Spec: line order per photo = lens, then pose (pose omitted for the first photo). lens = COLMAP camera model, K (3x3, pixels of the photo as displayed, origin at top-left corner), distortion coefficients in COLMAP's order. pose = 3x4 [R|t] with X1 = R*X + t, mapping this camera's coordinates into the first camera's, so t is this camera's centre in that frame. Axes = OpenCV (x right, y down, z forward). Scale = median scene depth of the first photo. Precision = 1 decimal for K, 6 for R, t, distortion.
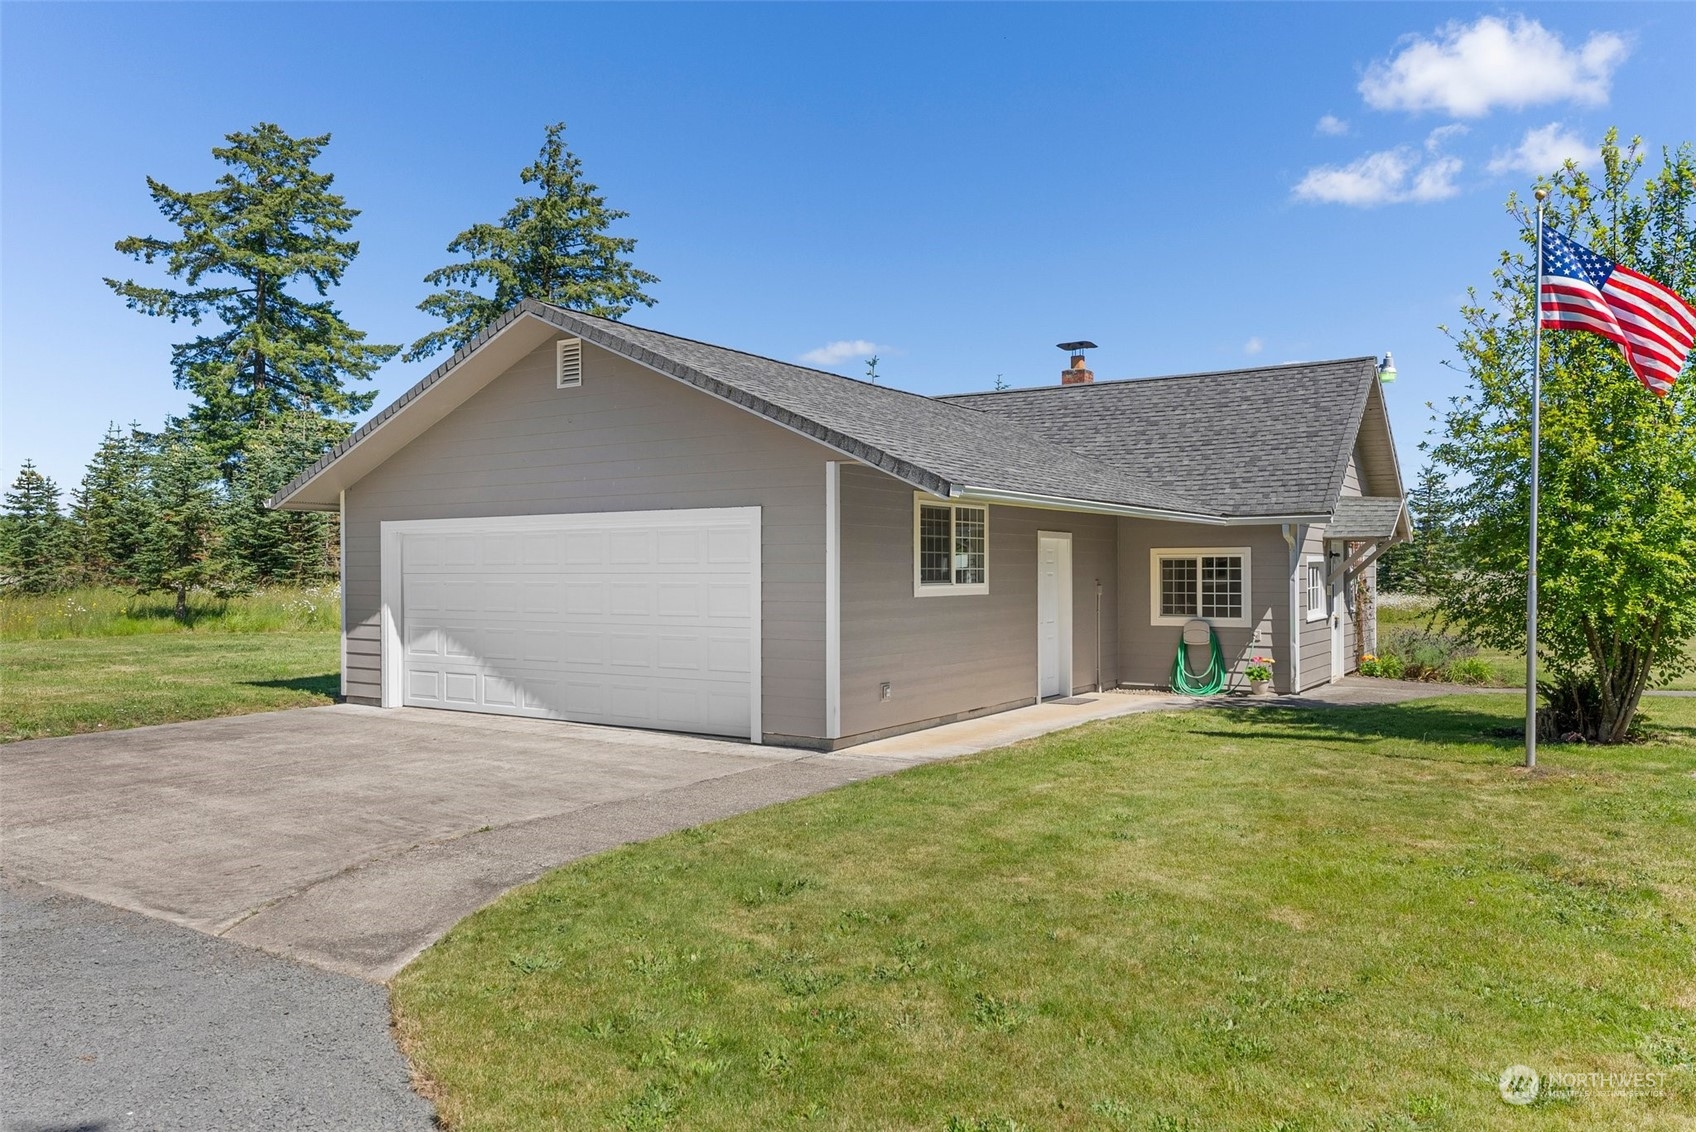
lens RADIAL K [[1233.8, 0, 848.0], [0, 1233.8, 566.0], [0, 0, 1]] dist [-0.003996, -0.003862]
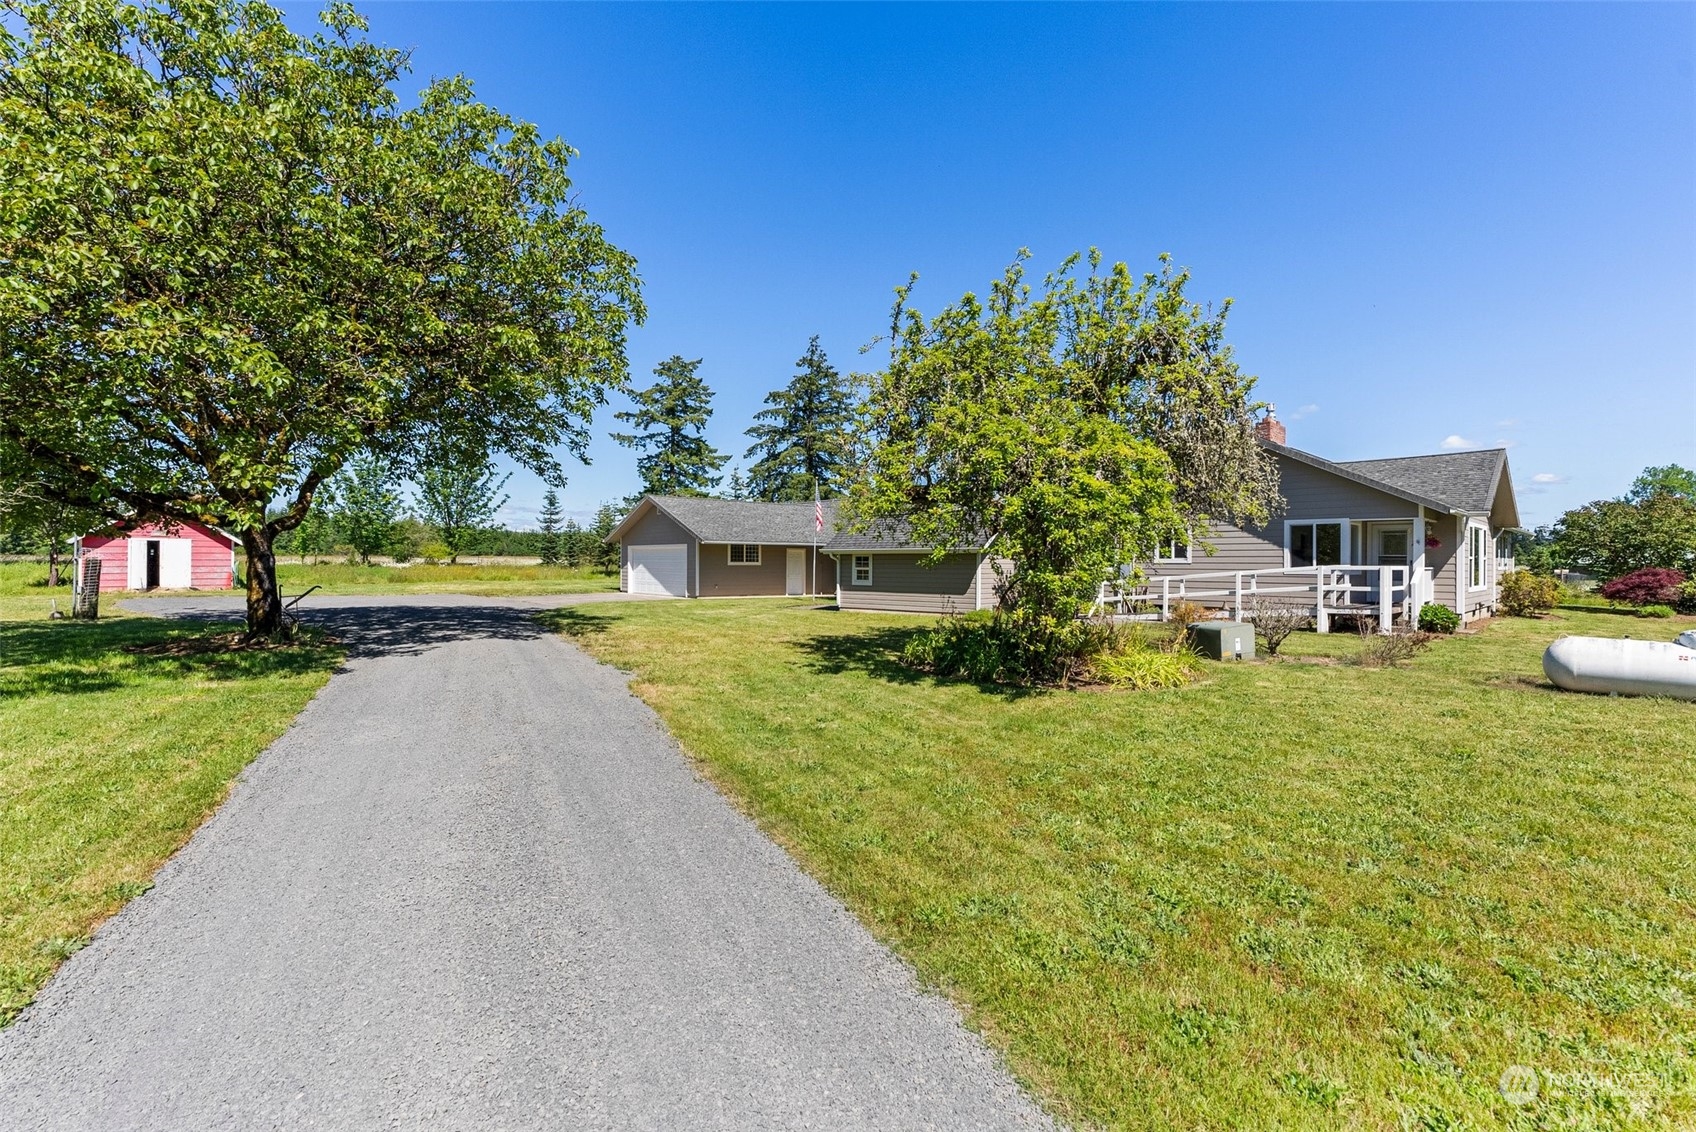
lens RADIAL K [[764.7, 0, 840.9], [0, 764.7, 559.2], [0, 0, 1]] dist [-0.021542, -0.000055]
pose [[0.960919, 0.001054, -0.276828, 0.187324], [-0.000776, 0.999999, 0.001111, 0.000702], [0.276829, -0.000853, 0.960919, -0.223708]]
